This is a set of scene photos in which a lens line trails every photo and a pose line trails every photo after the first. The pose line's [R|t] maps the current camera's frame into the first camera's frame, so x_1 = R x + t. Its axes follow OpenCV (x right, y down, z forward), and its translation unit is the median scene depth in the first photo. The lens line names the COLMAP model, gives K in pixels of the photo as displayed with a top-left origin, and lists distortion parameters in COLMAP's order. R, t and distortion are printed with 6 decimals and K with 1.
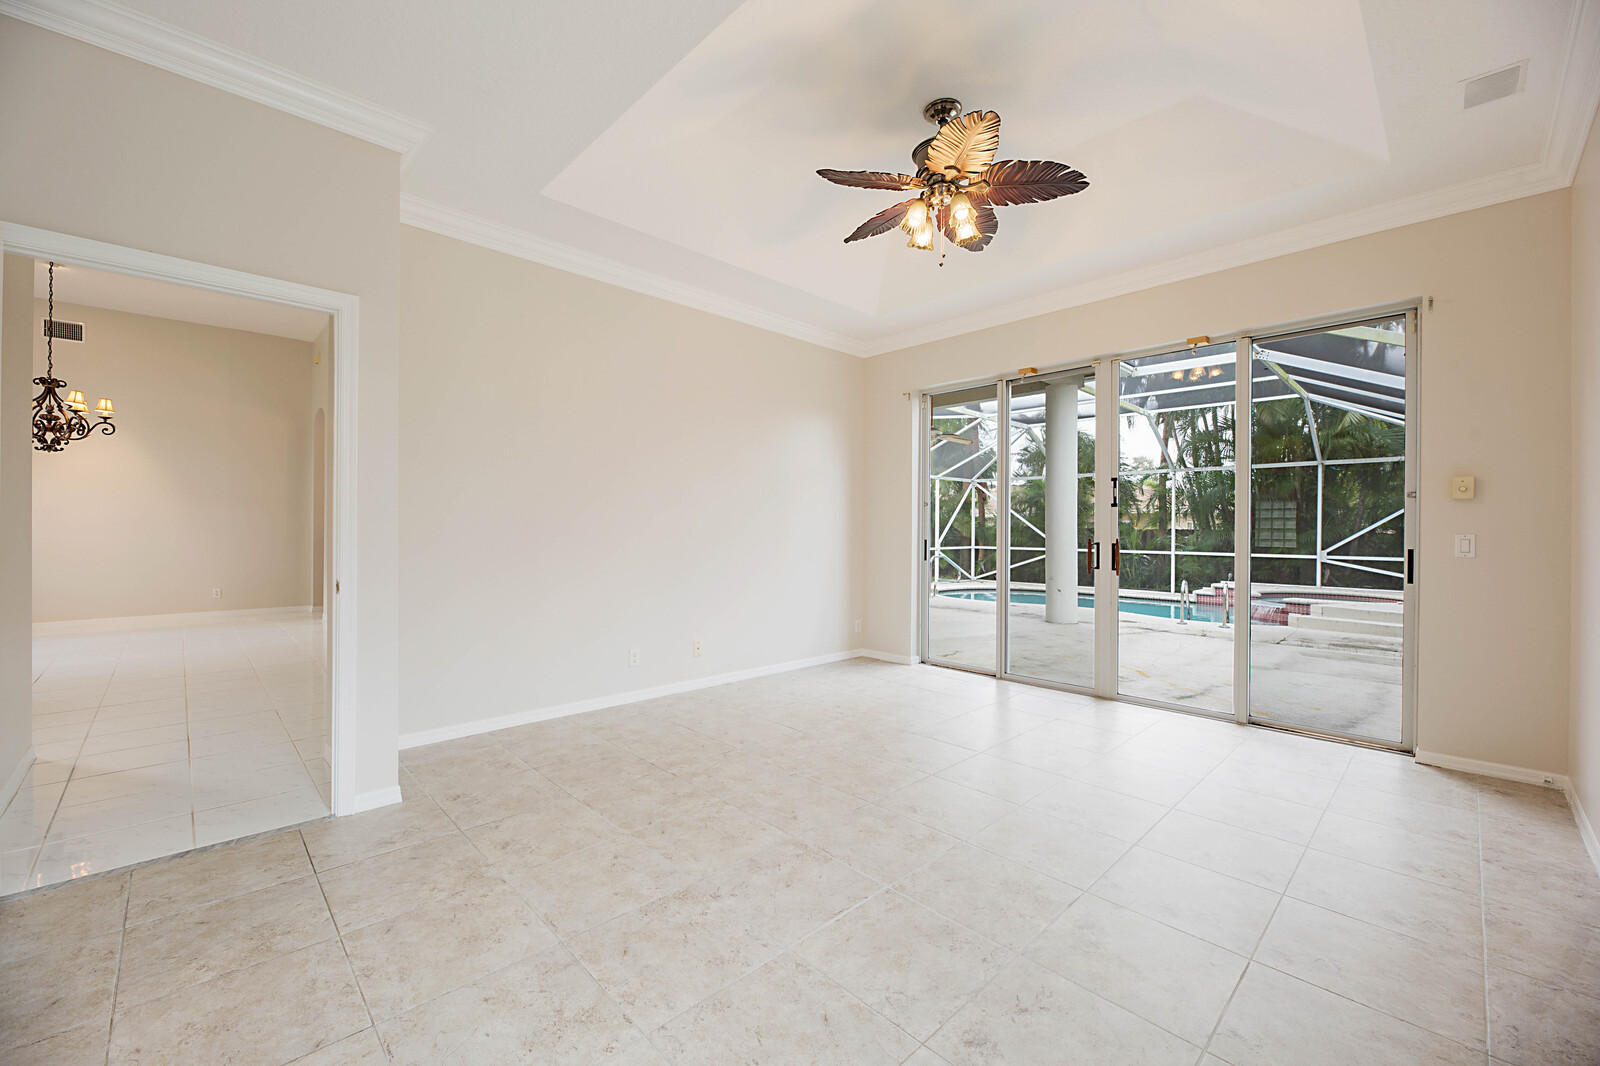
lens RADIAL K [[649.6, 0, 800.0], [0, 649.6, 533.0], [0, 0, 1]] dist [0.002671, -0.003826]
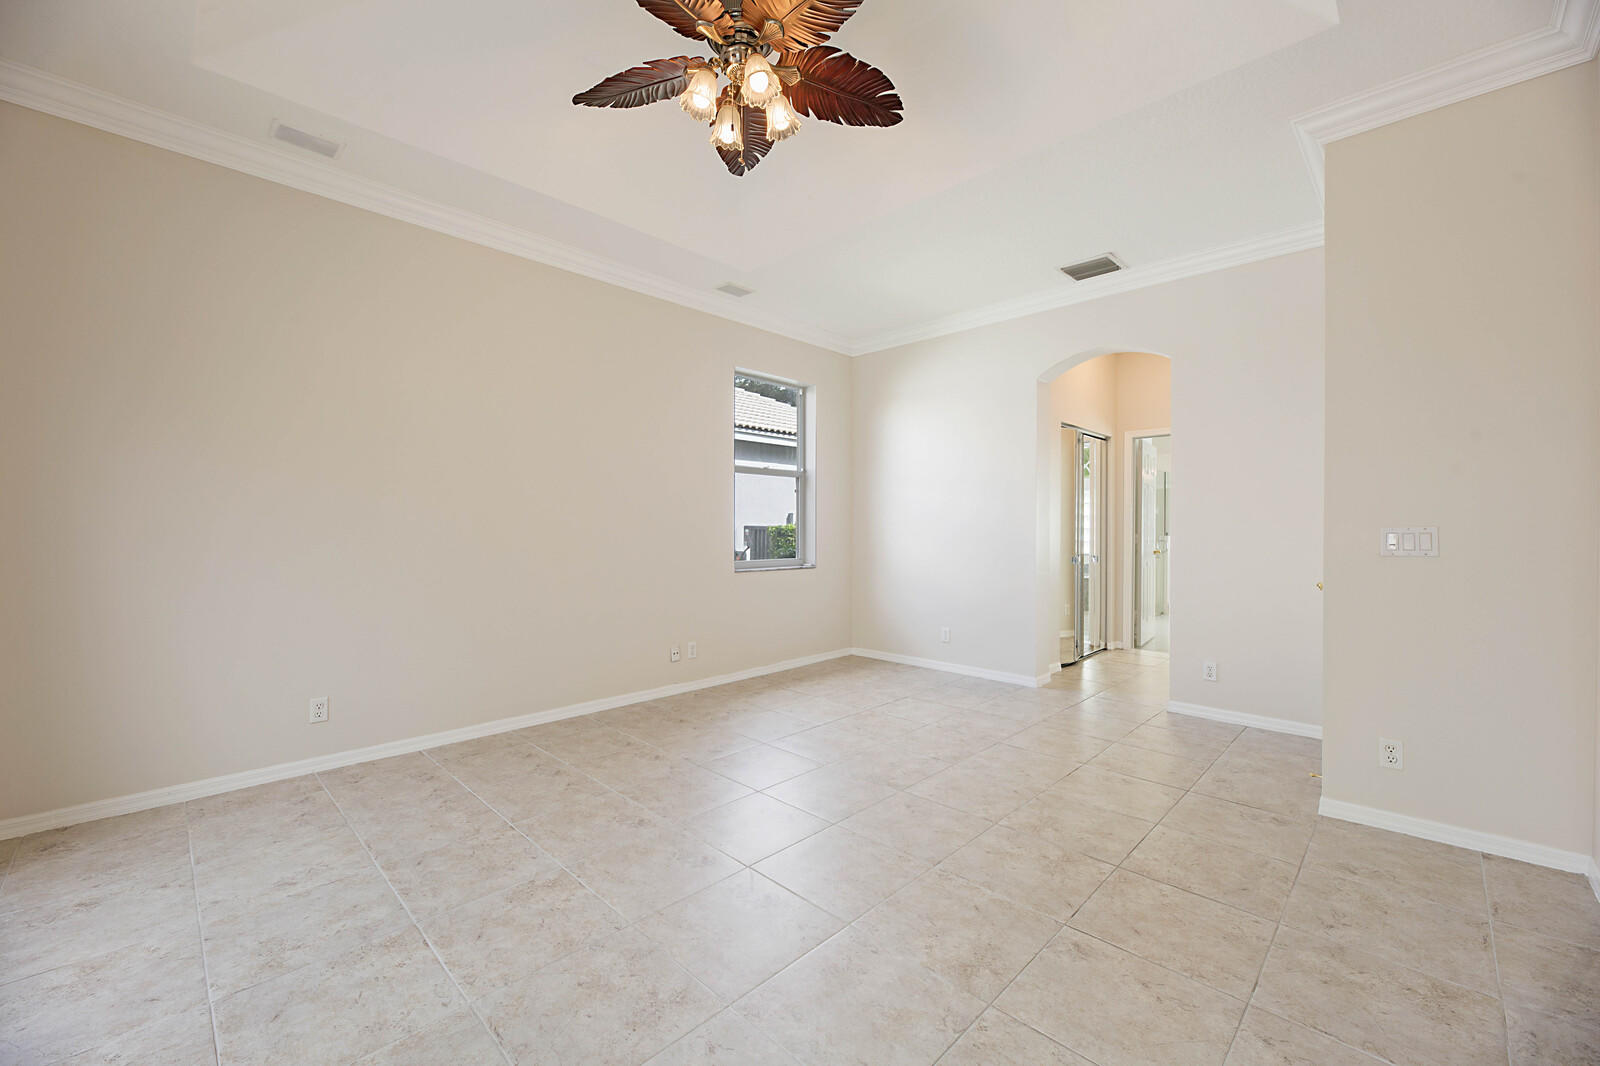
lens RADIAL K [[649.6, 0, 800.0], [0, 649.6, 533.0], [0, 0, 1]] dist [0.002671, -0.003826]
pose [[-0.999644, -0.010051, -0.024698, 0.194429], [-0.010352, 0.999874, 0.012076, -0.009894], [0.024573, 0.012327, -0.999622, 2.016966]]
